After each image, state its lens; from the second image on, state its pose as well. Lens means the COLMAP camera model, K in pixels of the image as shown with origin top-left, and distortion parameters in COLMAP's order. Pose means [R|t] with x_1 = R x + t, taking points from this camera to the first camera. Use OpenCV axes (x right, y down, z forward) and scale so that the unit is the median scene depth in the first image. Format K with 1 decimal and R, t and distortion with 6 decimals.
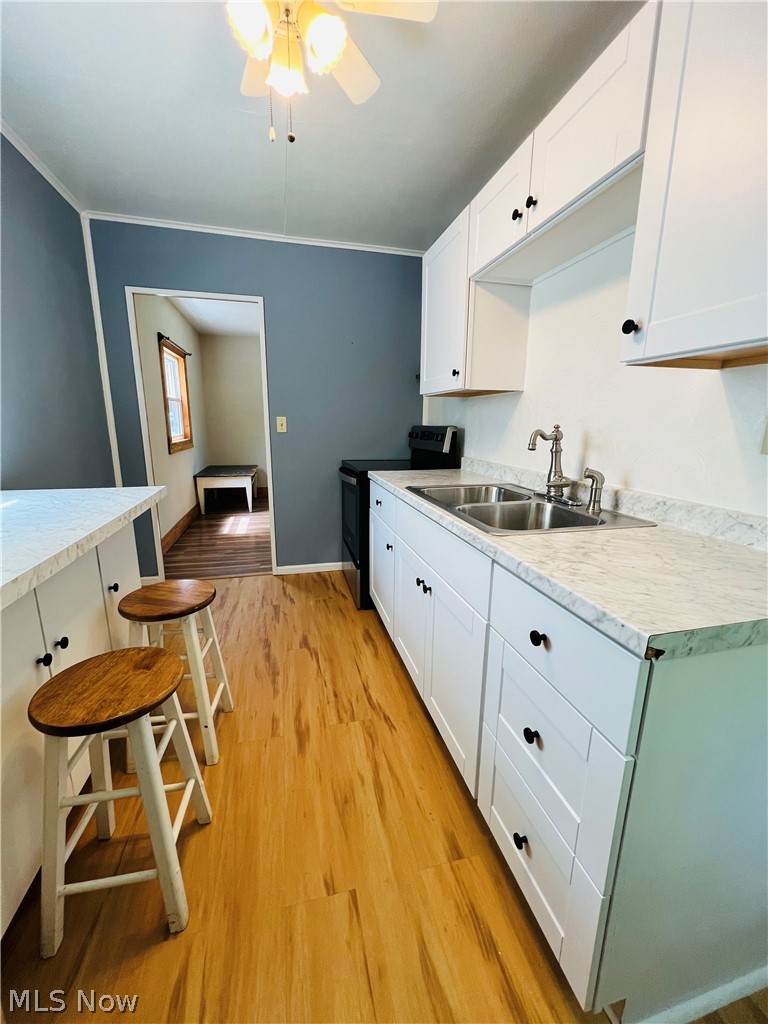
lens RADIAL K [[407.9, 0, 385.4], [0, 407.9, 511.8], [0, 0, 1]] dist [-0.002145, 0.000546]
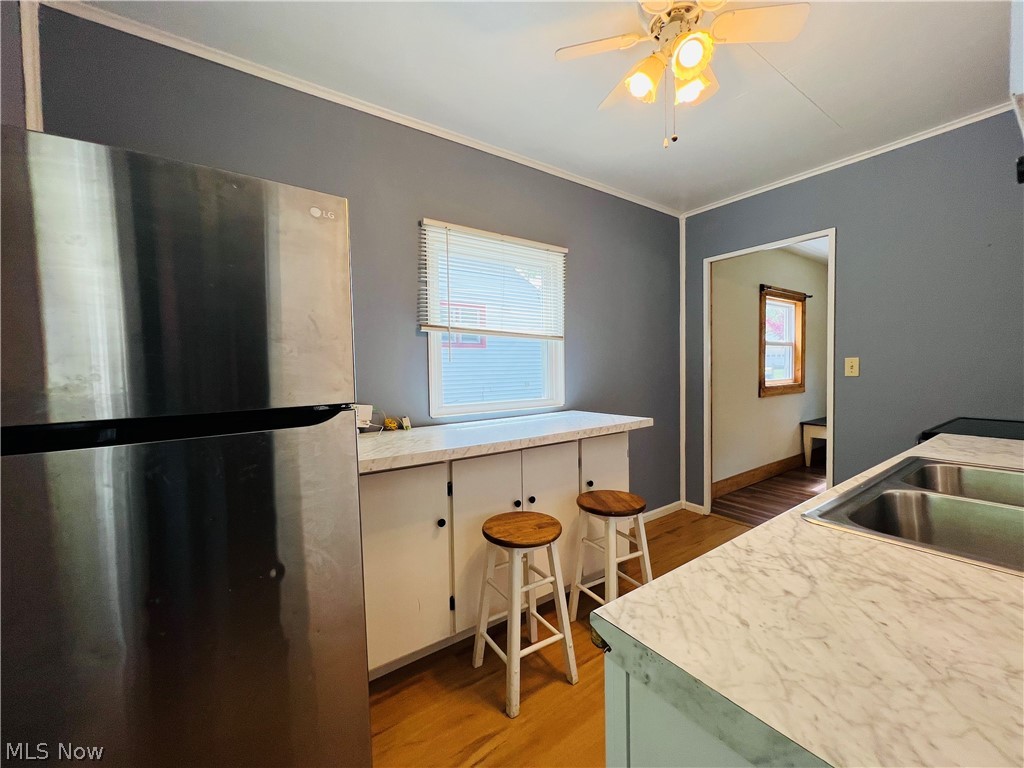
lens RADIAL K [[407.9, 0, 512.2], [0, 407.9, 383.3], [0, 0, 1]] dist [-0.002145, 0.000546]
pose [[0.360351, 0.017969, -0.932644, 0.505900], [-0.181264, 0.982105, -0.051114, -0.030726], [0.915036, 0.187473, 0.357159, 0.172242]]
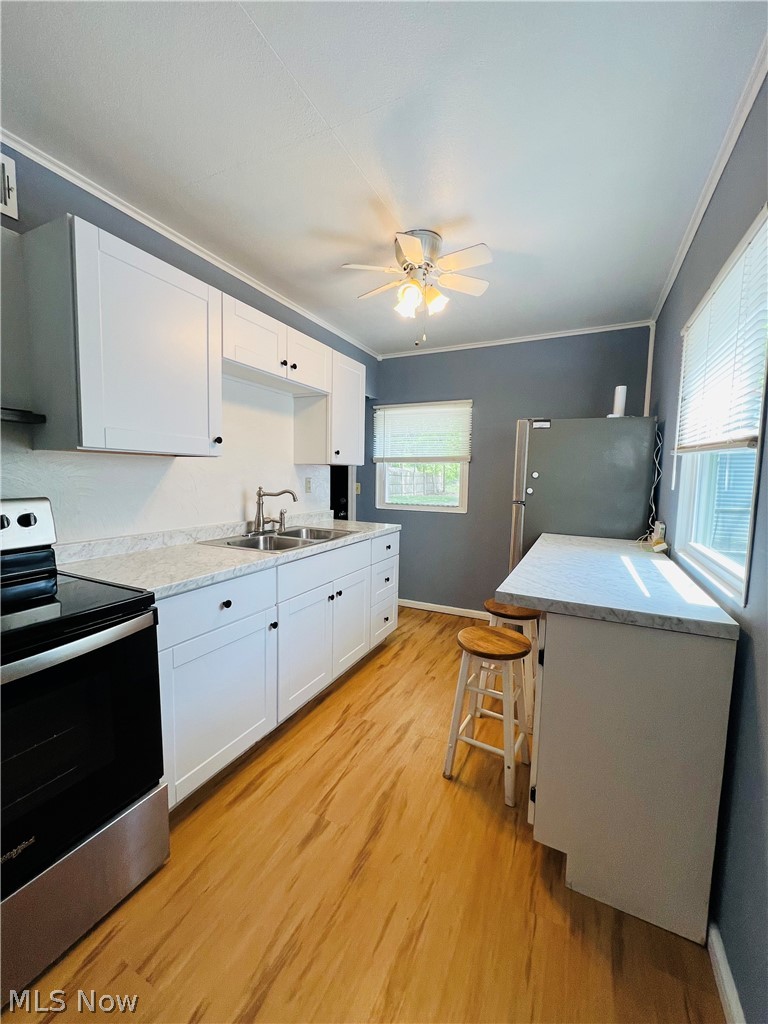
lens RADIAL K [[407.9, 0, 385.8], [0, 407.9, 513.3], [0, 0, 1]] dist [-0.002145, 0.000546]
pose [[-0.763017, -0.084994, 0.640766, -0.943412], [0.116610, 0.956952, 0.265793, -0.464708], [-0.635773, 0.277524, -0.720259, 1.805218]]
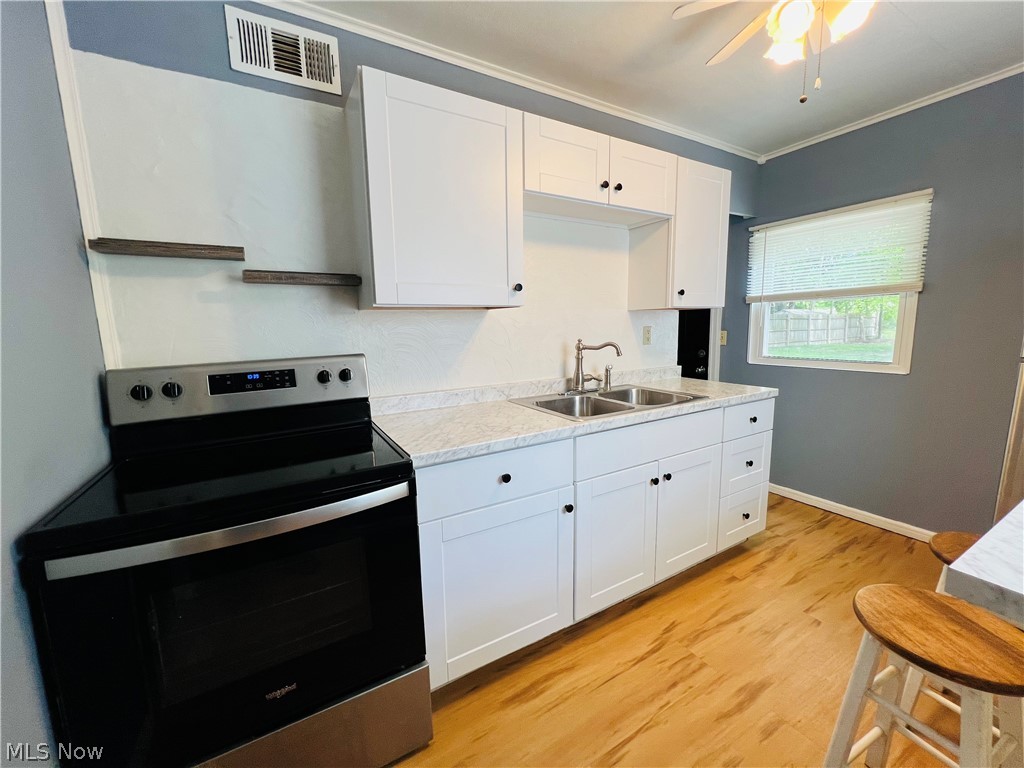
lens RADIAL K [[407.9, 0, 511.9], [0, 407.9, 383.5], [0, 0, 1]] dist [-0.002145, 0.000546]
pose [[-0.275117, -0.141654, 0.950918, -0.817497], [0.230086, 0.950642, 0.208181, -0.397515], [-0.933472, 0.276067, -0.228946, 1.524135]]
